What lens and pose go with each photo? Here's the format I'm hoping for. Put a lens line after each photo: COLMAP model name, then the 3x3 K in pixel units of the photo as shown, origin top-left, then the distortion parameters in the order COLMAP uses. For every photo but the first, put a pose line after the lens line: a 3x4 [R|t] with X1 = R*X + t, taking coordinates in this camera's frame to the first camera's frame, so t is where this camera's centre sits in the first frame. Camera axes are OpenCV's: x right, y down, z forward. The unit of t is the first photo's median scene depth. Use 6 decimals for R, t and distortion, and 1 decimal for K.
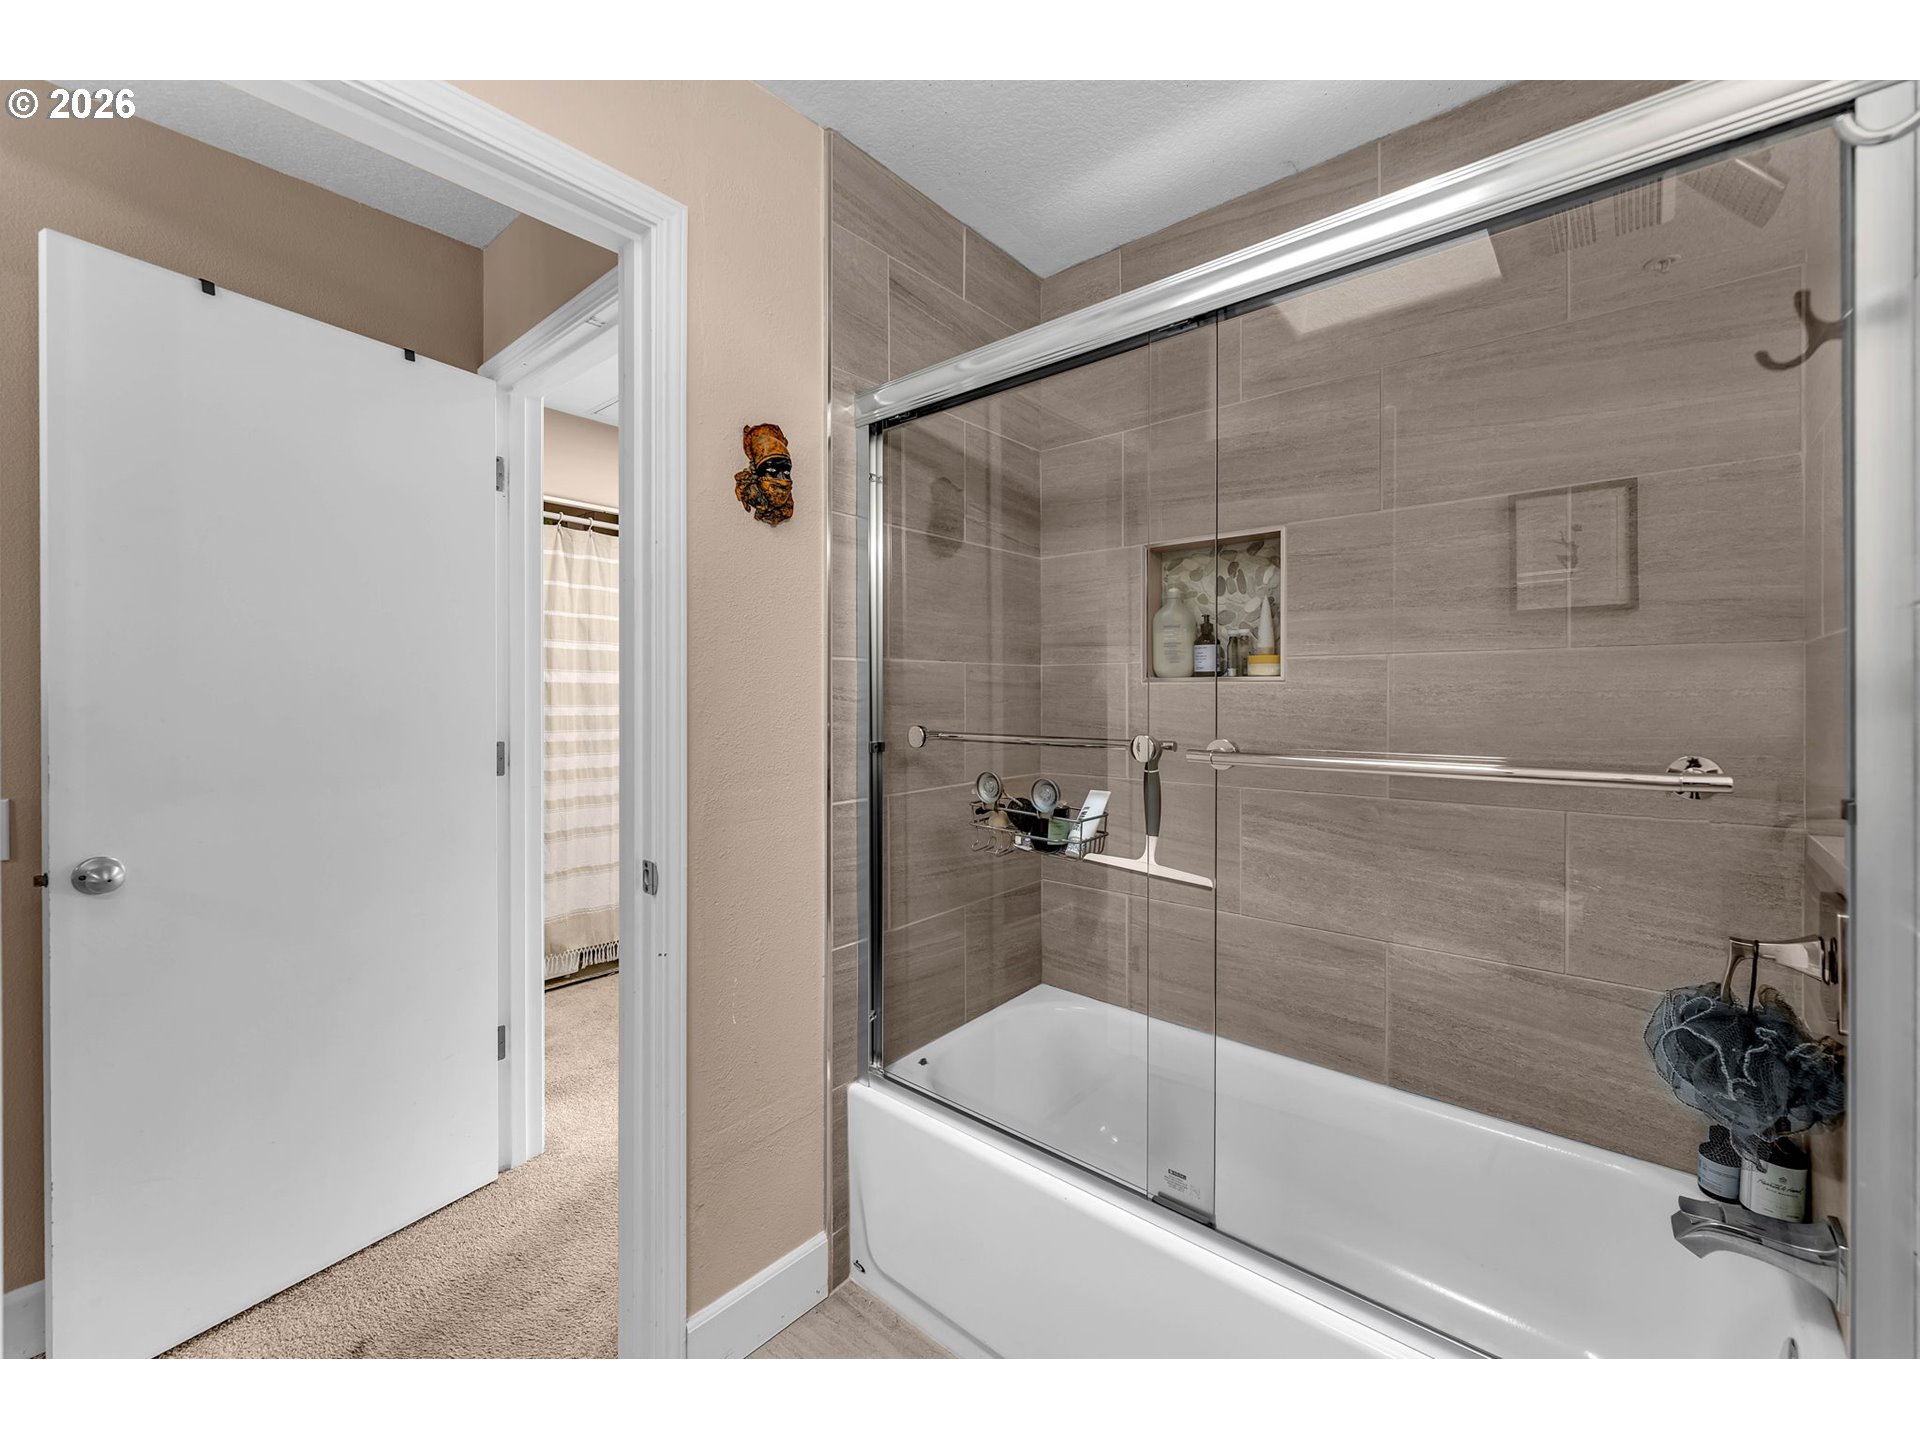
lens RADIAL K [[772.6, 0, 947.3], [0, 772.6, 702.7], [0, 0, 1]] dist [0.001542, 0.000013]
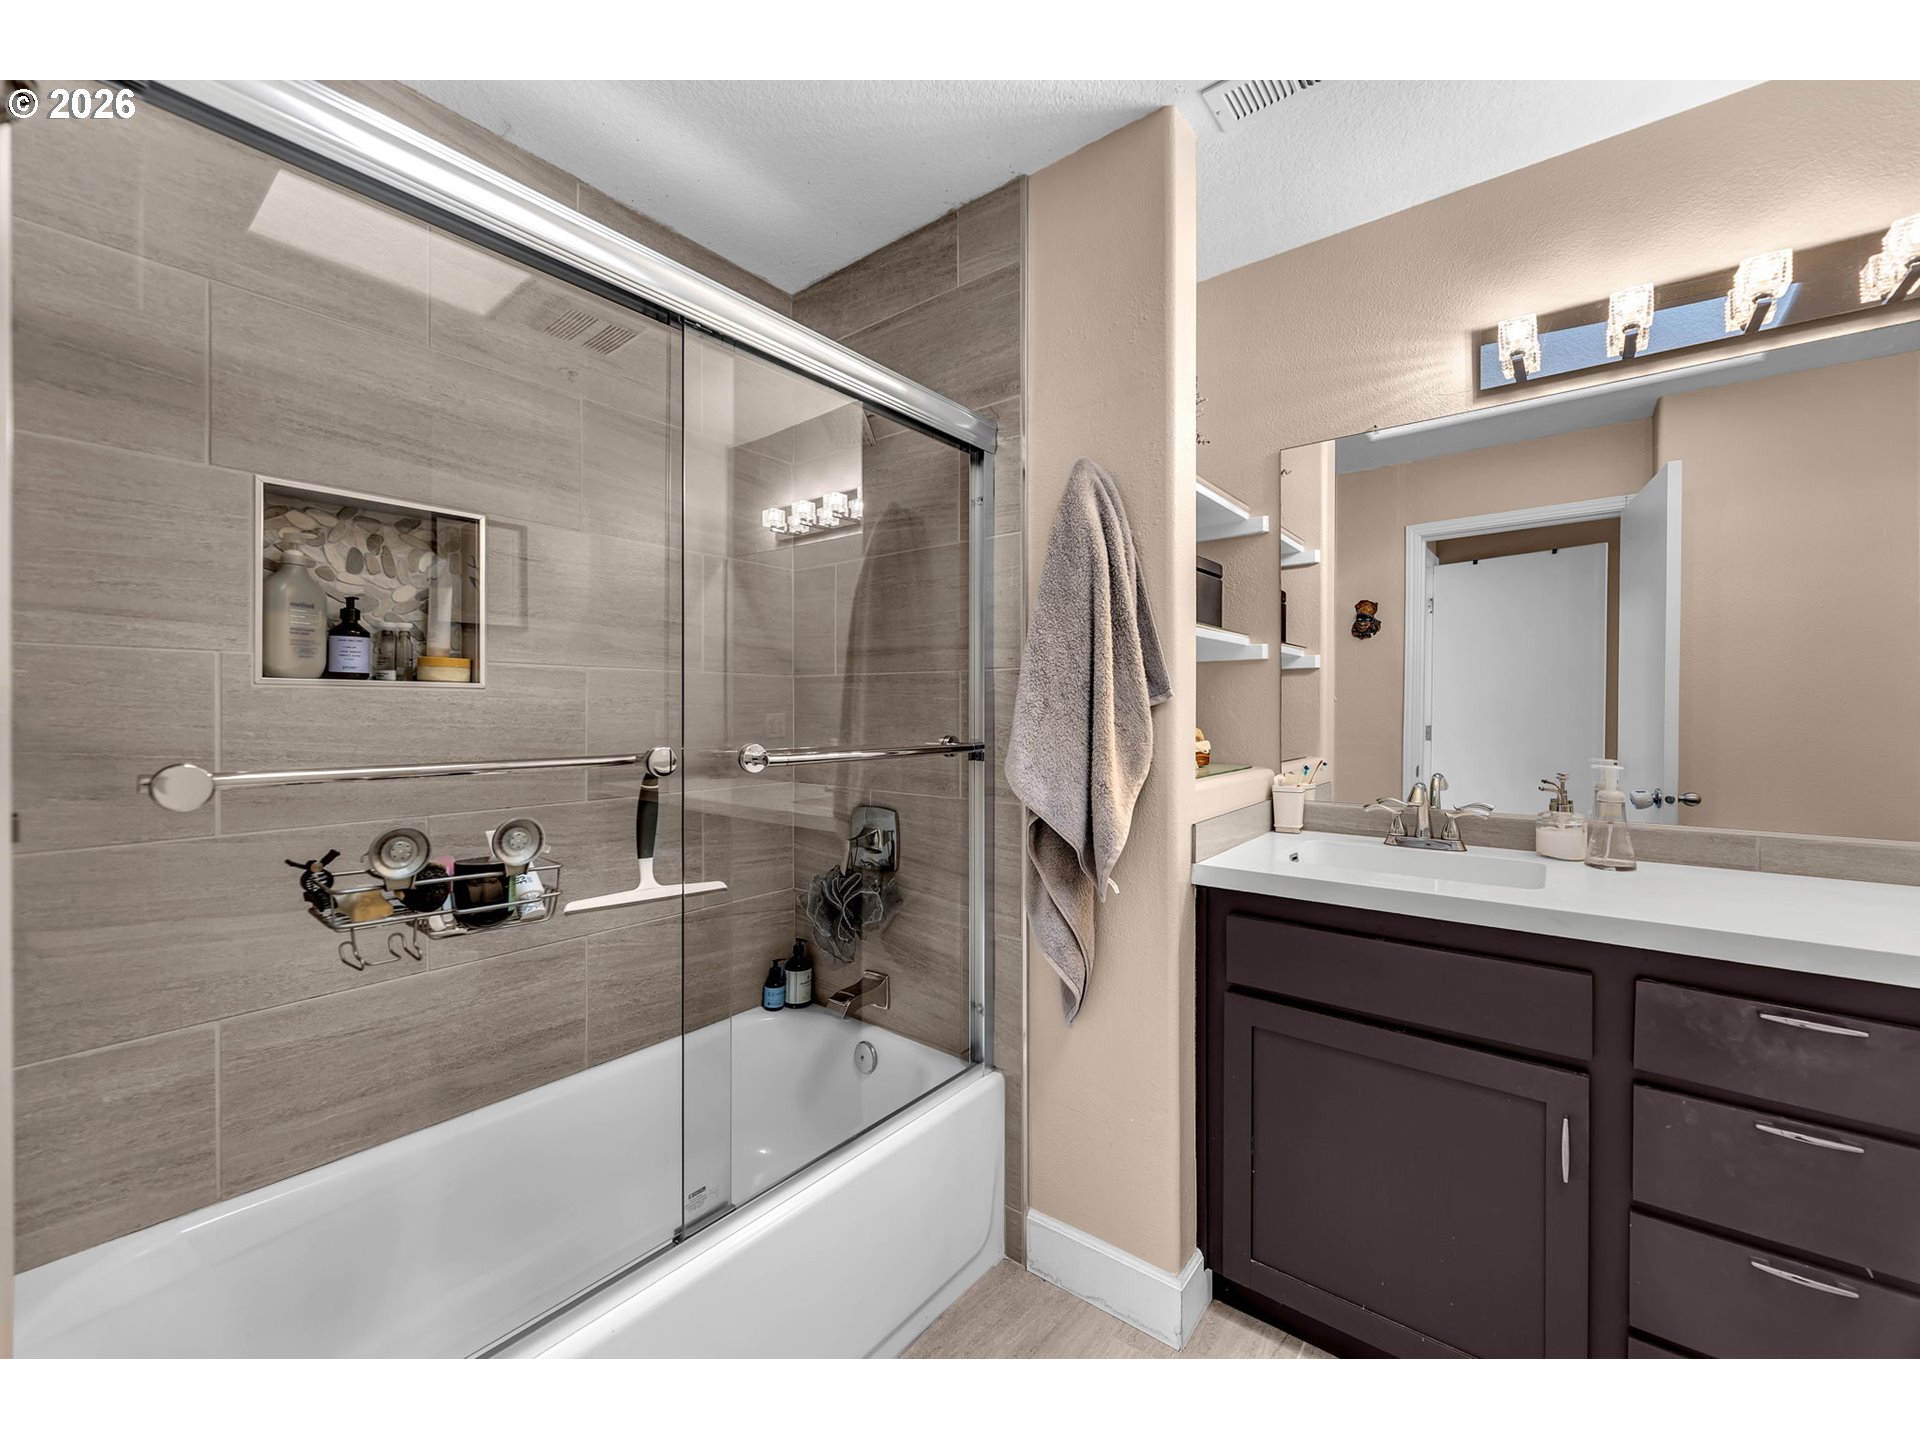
lens RADIAL K [[772.6, 0, 948.0], [0, 772.6, 714.5], [0, 0, 1]] dist [0.001542, 0.000013]
pose [[-0.040076, -0.006457, 0.999176, -0.483634], [0.008761, 0.999938, 0.006814, 0.000470], [-0.999158, 0.009027, -0.040017, 0.501402]]
